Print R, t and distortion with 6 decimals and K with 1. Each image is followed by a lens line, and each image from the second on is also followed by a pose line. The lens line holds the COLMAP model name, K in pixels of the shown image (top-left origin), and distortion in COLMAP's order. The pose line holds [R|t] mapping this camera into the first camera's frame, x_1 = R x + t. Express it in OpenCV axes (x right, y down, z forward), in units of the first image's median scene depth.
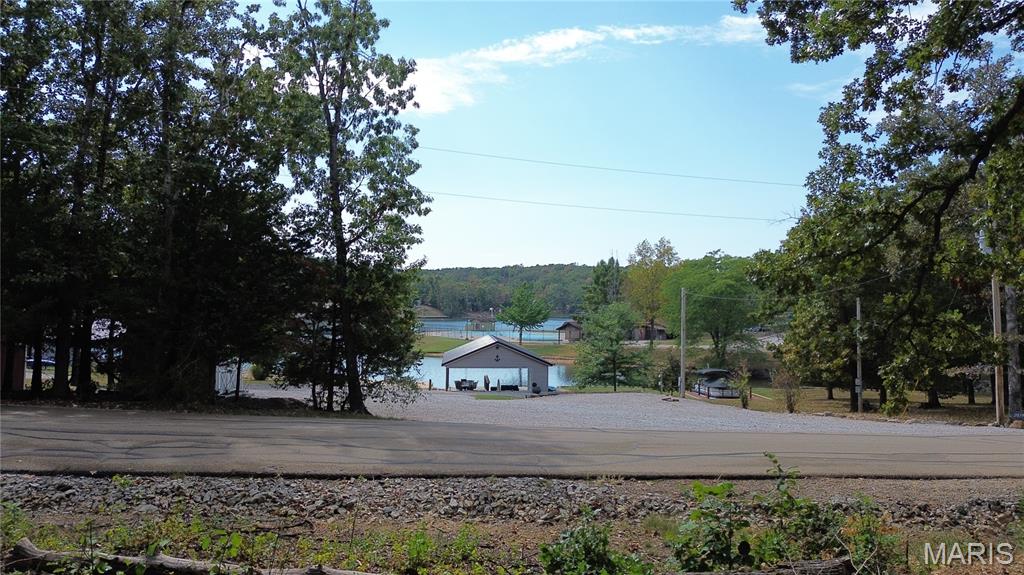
lens RADIAL K [[732.0, 0, 513.0], [0, 732.0, 289.6], [0, 0, 1]] dist [0.008298, -0.020280]
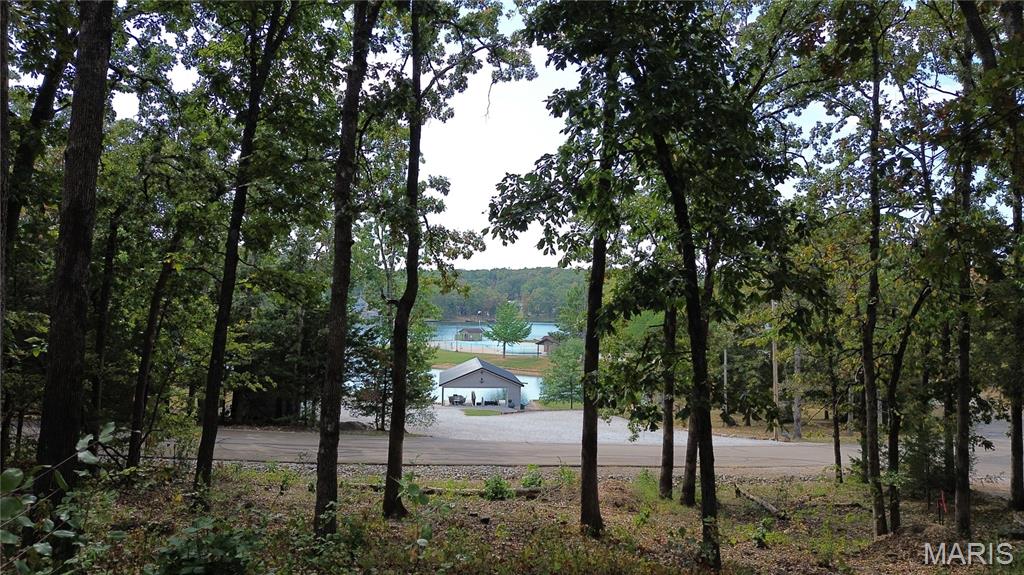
lens RADIAL K [[732.0, 0, 510.8], [0, 732.0, 285.9], [0, 0, 1]] dist [0.008298, -0.020280]
pose [[0.999879, 0.008692, 0.012883, 0.011132], [-0.008635, 0.999953, -0.004482, -0.063993], [-0.012921, 0.004370, 0.999907, -0.278535]]
